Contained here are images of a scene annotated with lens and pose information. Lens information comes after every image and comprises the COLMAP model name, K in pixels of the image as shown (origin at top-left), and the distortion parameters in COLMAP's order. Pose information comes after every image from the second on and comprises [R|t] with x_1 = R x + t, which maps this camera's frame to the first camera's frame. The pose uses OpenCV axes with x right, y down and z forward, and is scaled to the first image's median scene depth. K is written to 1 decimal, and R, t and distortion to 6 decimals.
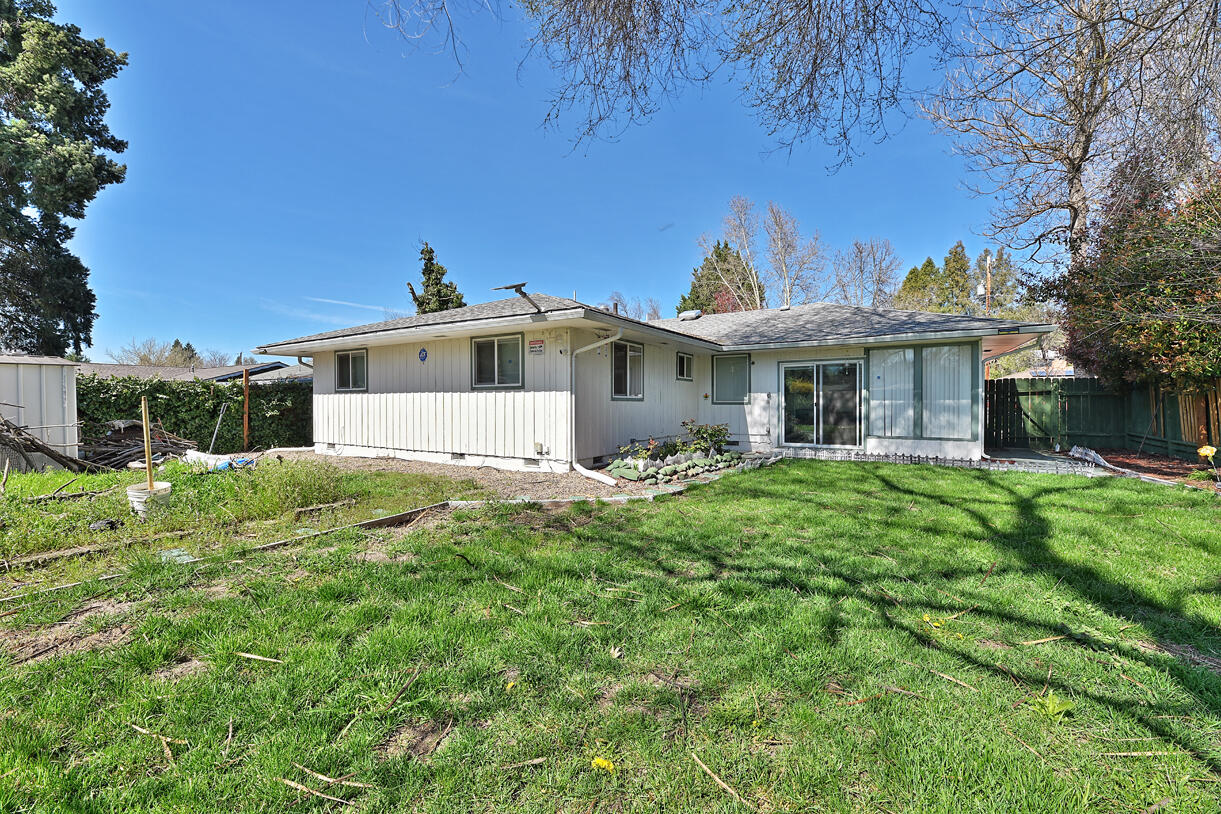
lens RADIAL K [[492.5, 0, 606.6], [0, 492.5, 405.9], [0, 0, 1]] dist [-0.000127, -0.003099]
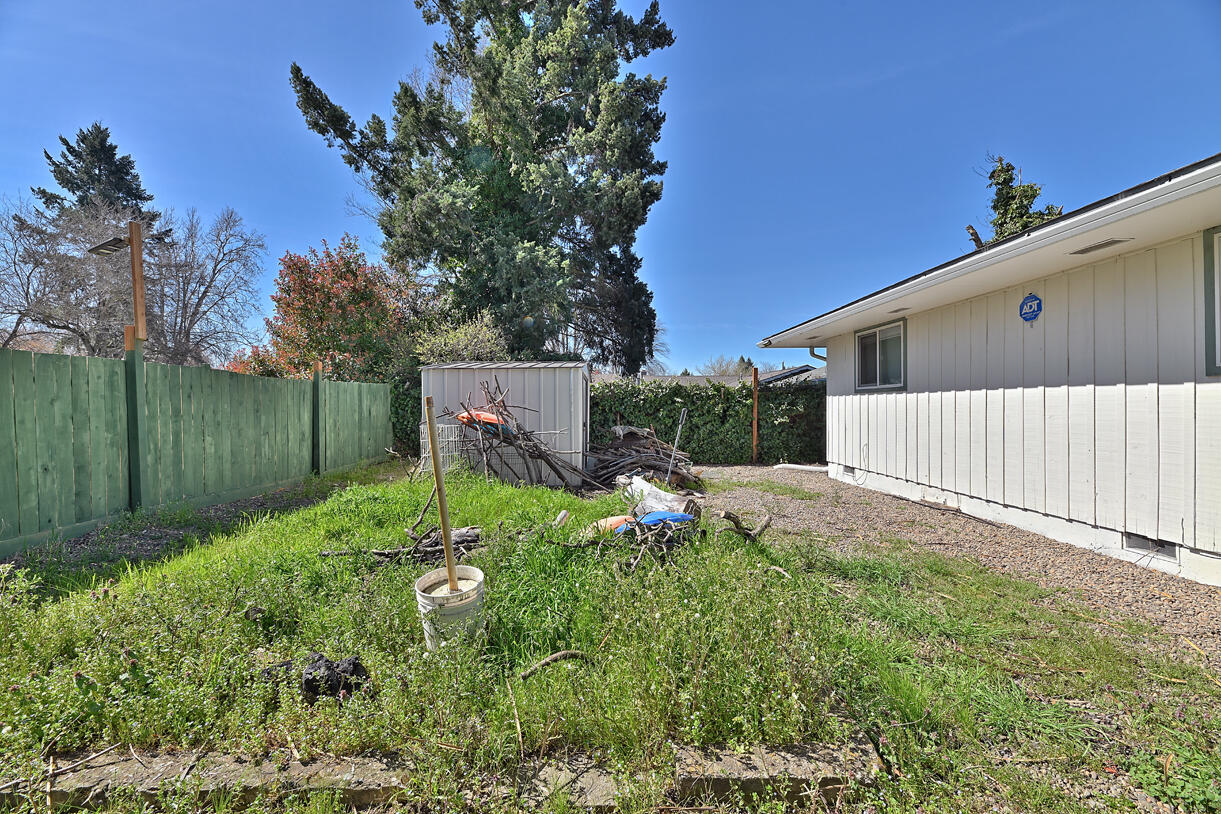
lens RADIAL K [[492.5, 0, 606.6], [0, 492.5, 405.9], [0, 0, 1]] dist [-0.000127, -0.003099]
pose [[0.549560, 0.001306, -0.835453, -0.162239], [-0.007426, 0.999967, -0.003322, -0.003594], [0.835422, 0.008029, 0.549551, 0.321388]]
